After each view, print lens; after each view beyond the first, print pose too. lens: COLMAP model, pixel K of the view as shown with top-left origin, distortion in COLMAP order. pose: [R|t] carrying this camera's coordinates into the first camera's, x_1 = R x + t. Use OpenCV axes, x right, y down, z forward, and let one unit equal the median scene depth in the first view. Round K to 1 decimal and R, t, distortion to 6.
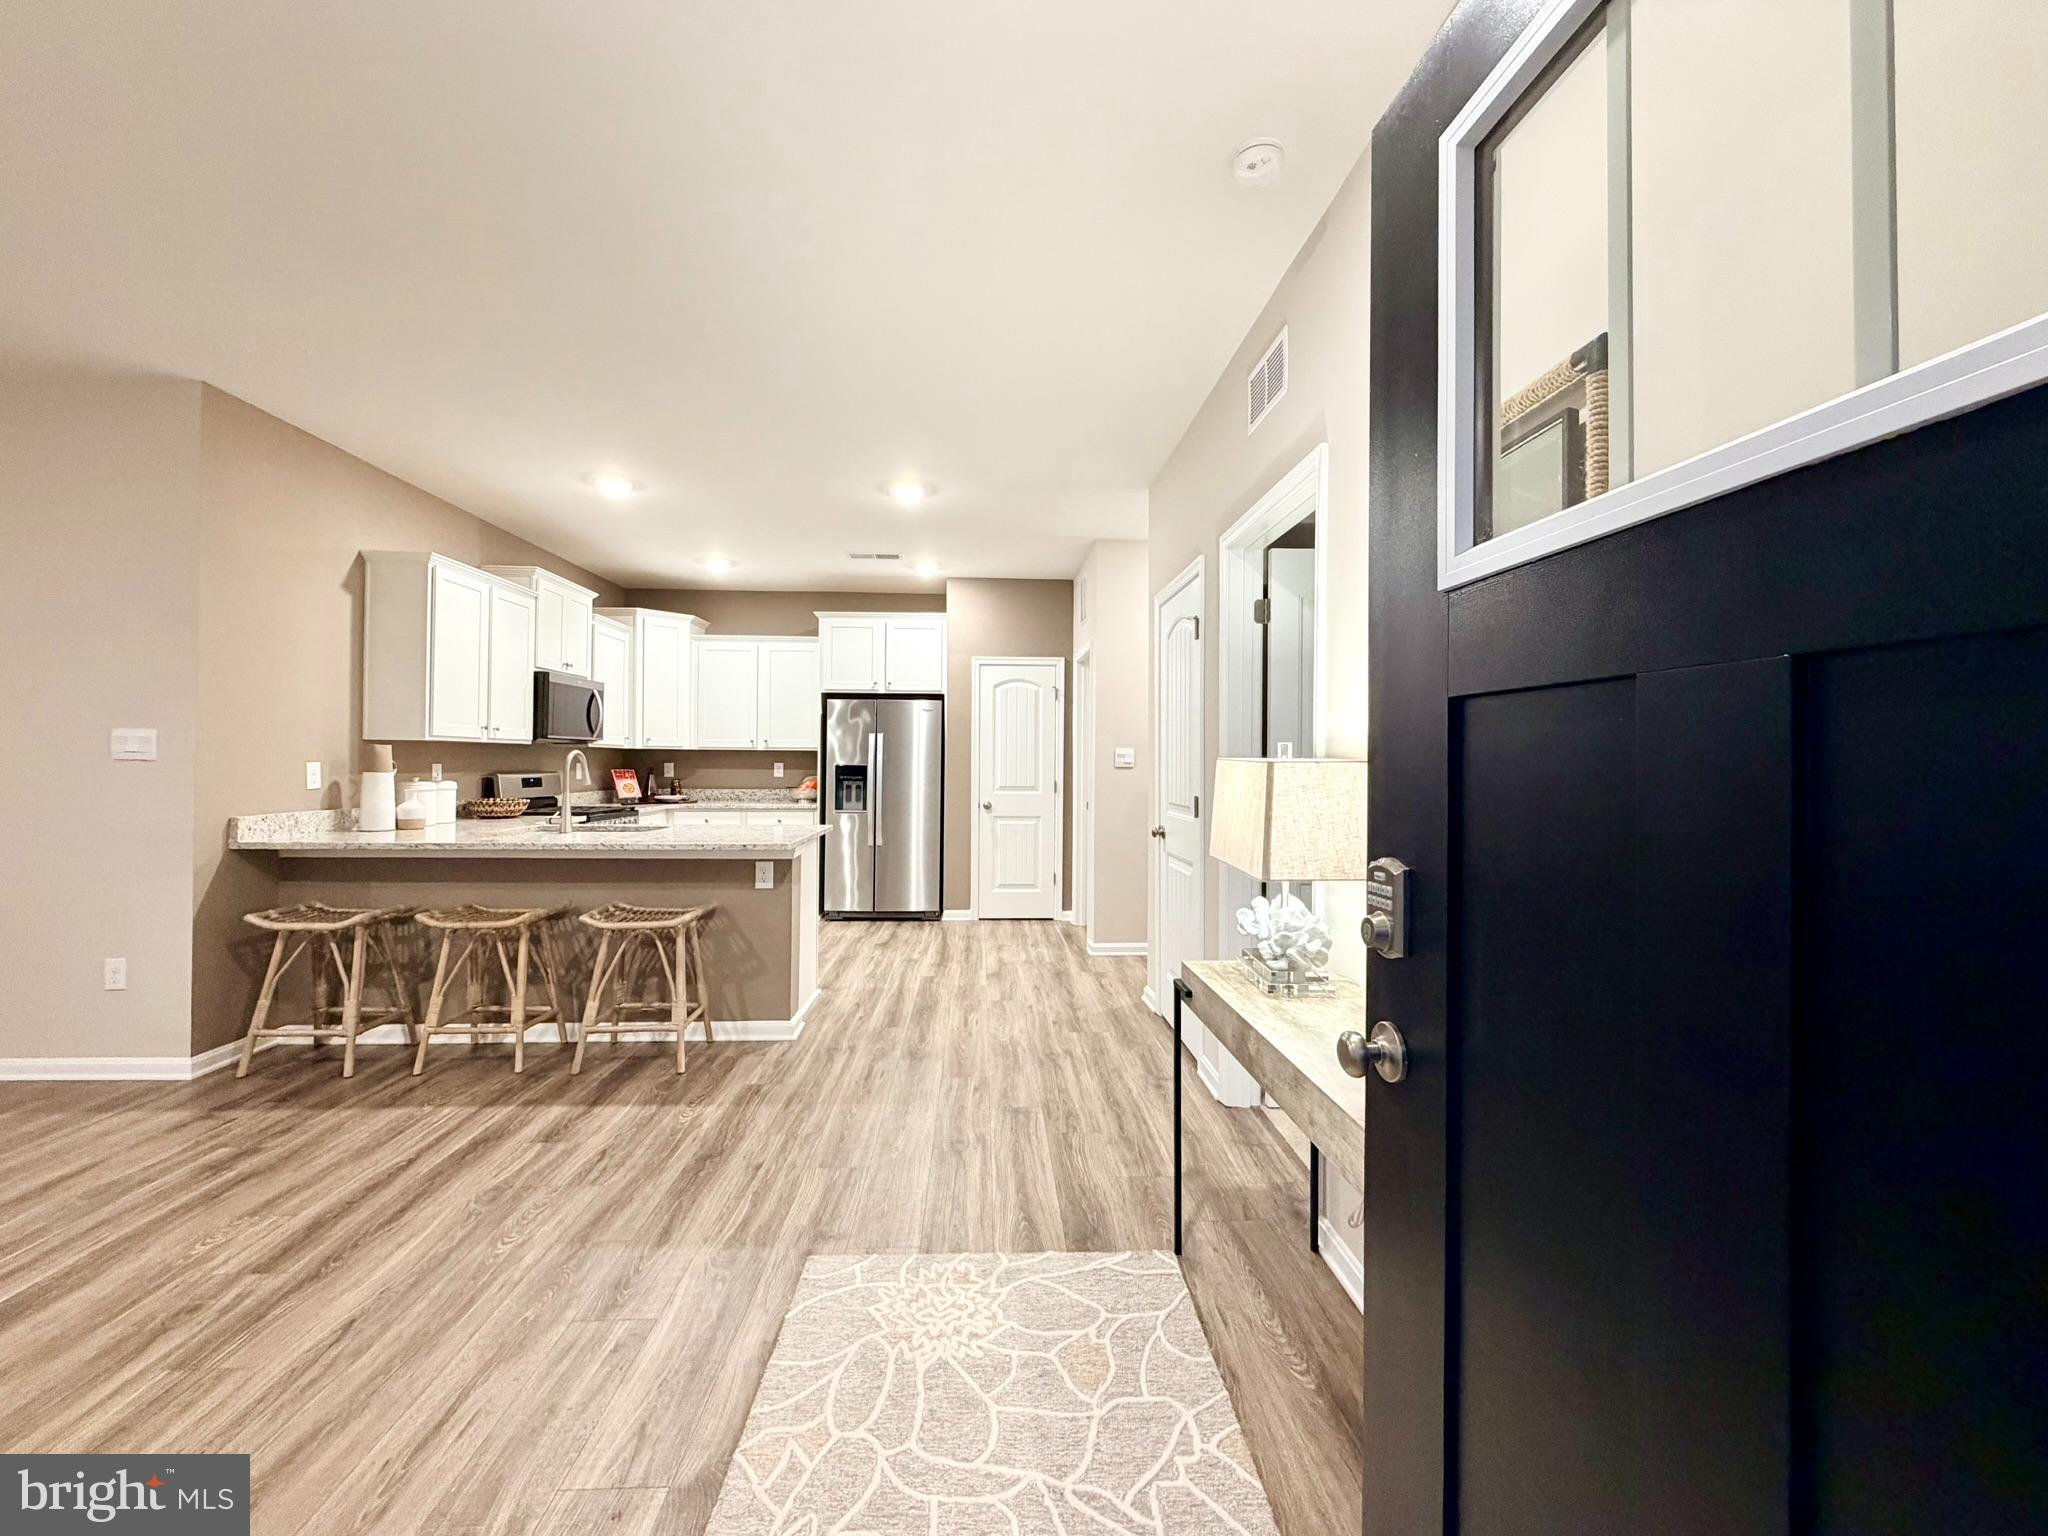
lens RADIAL K [[830.8, 0, 1024.0], [0, 830.8, 768.0], [0, 0, 1]] dist [-0.001810, 0.000019]
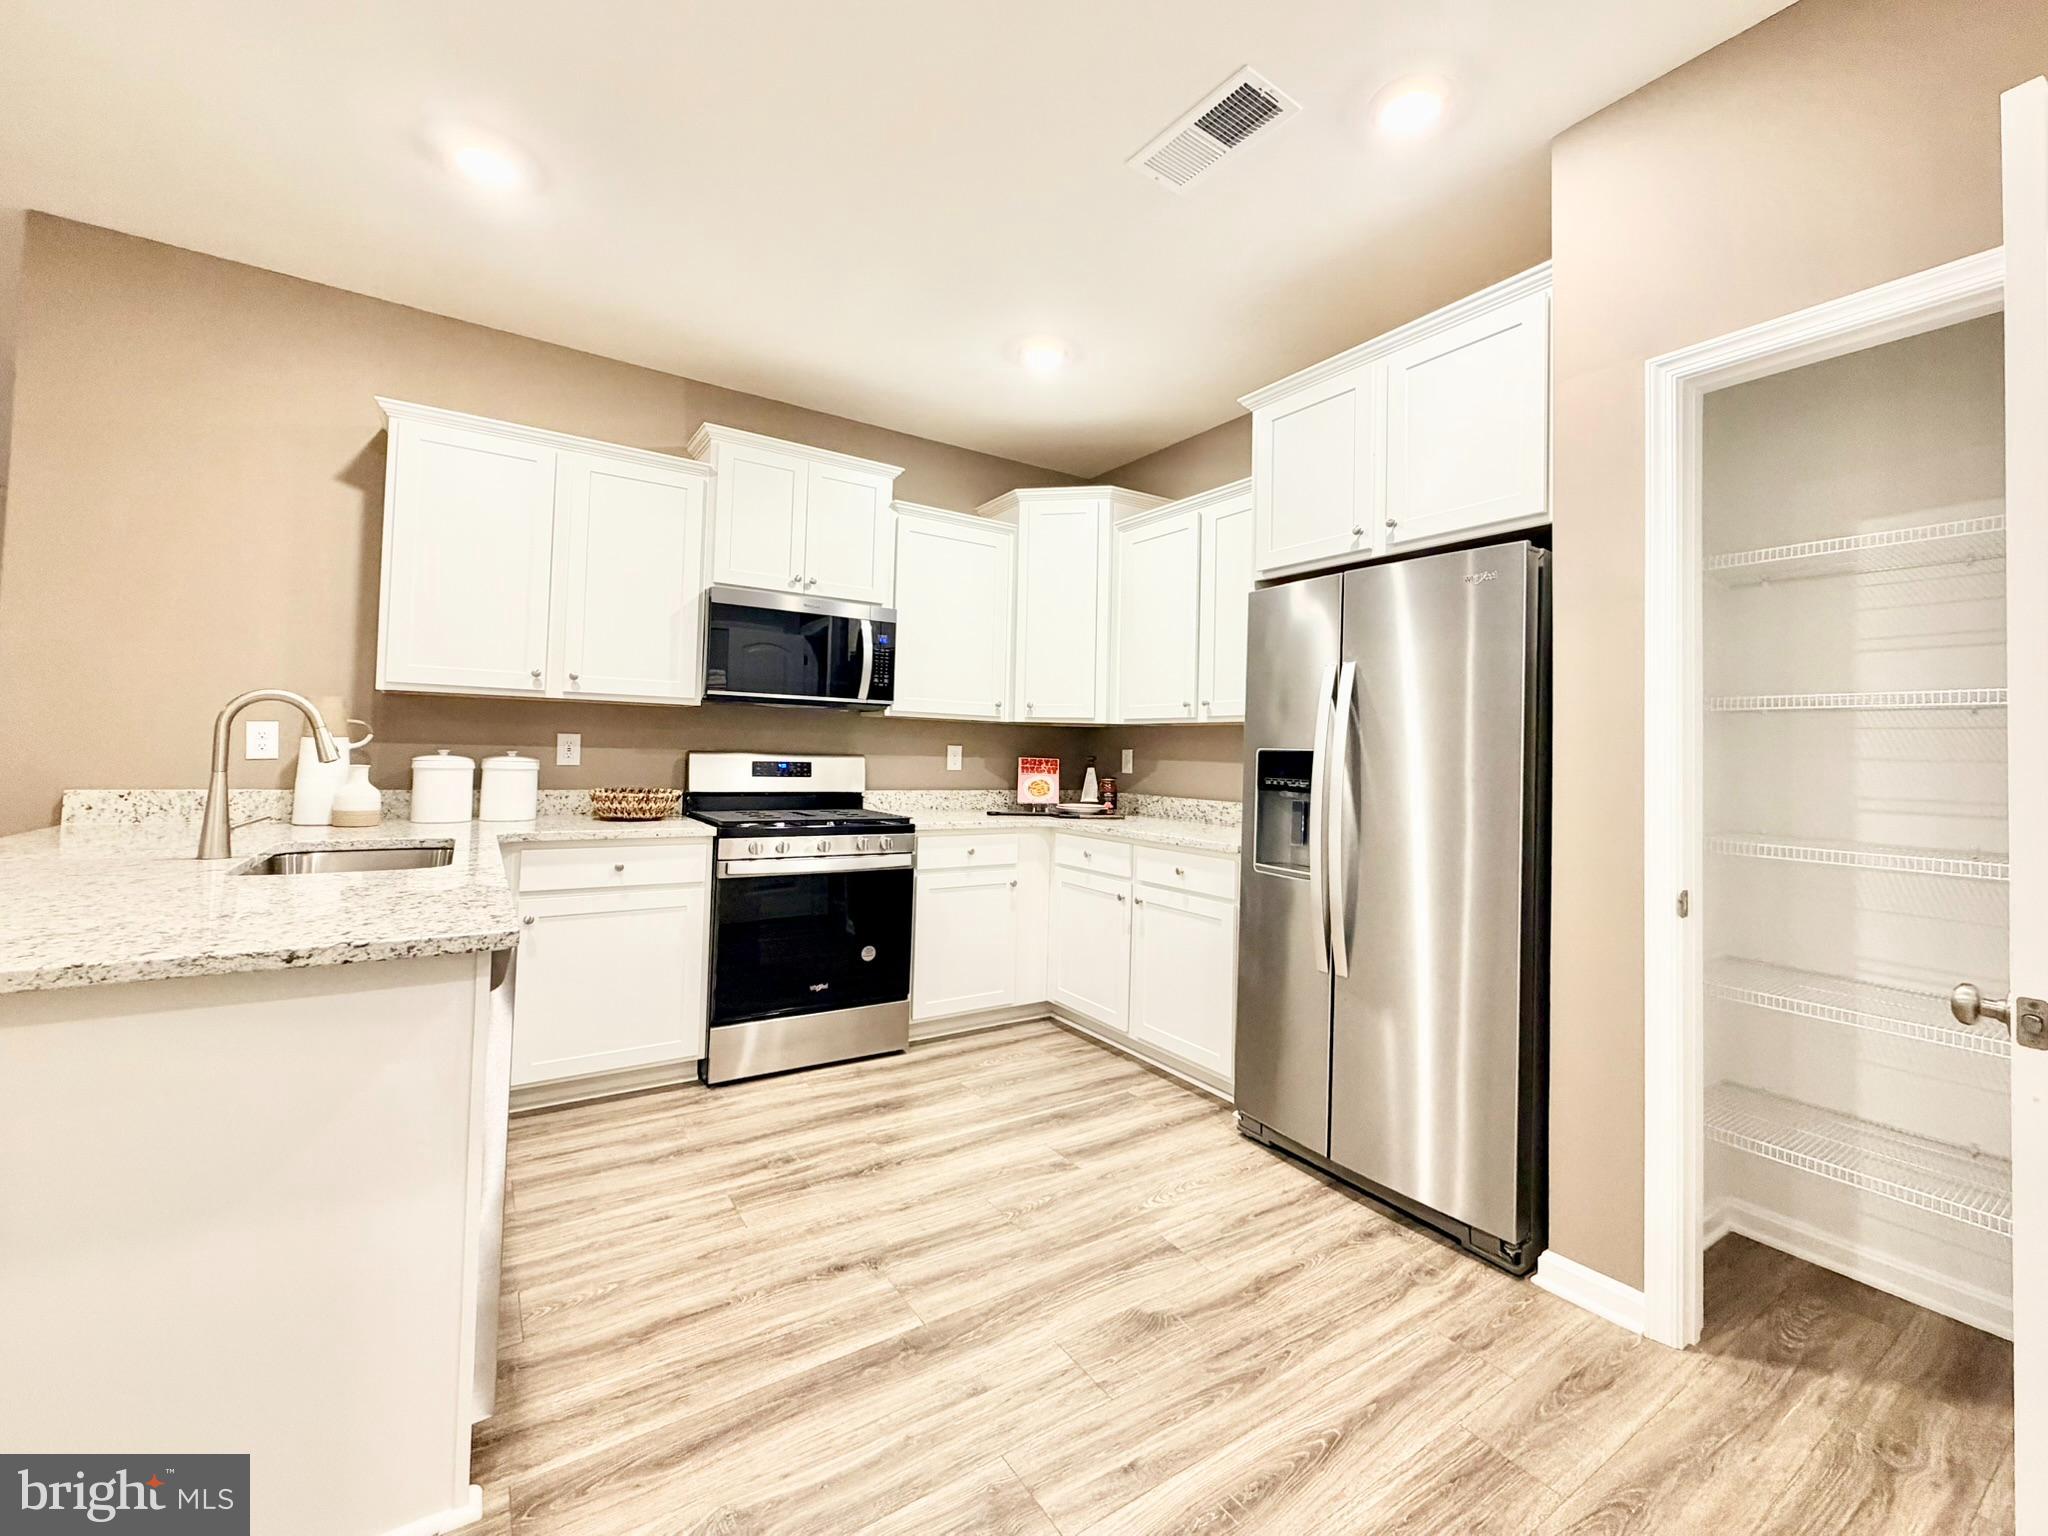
lens RADIAL K [[859.6, 0, 1063.7], [0, 859.6, 724.1], [0, 0, 1]] dist [0.000568, 0.000216]
pose [[0.529164, -0.024941, -0.848153, 0.136336], [-0.027595, 0.998533, -0.046579, 0.010516], [0.848071, 0.048053, 0.527700, 1.204437]]
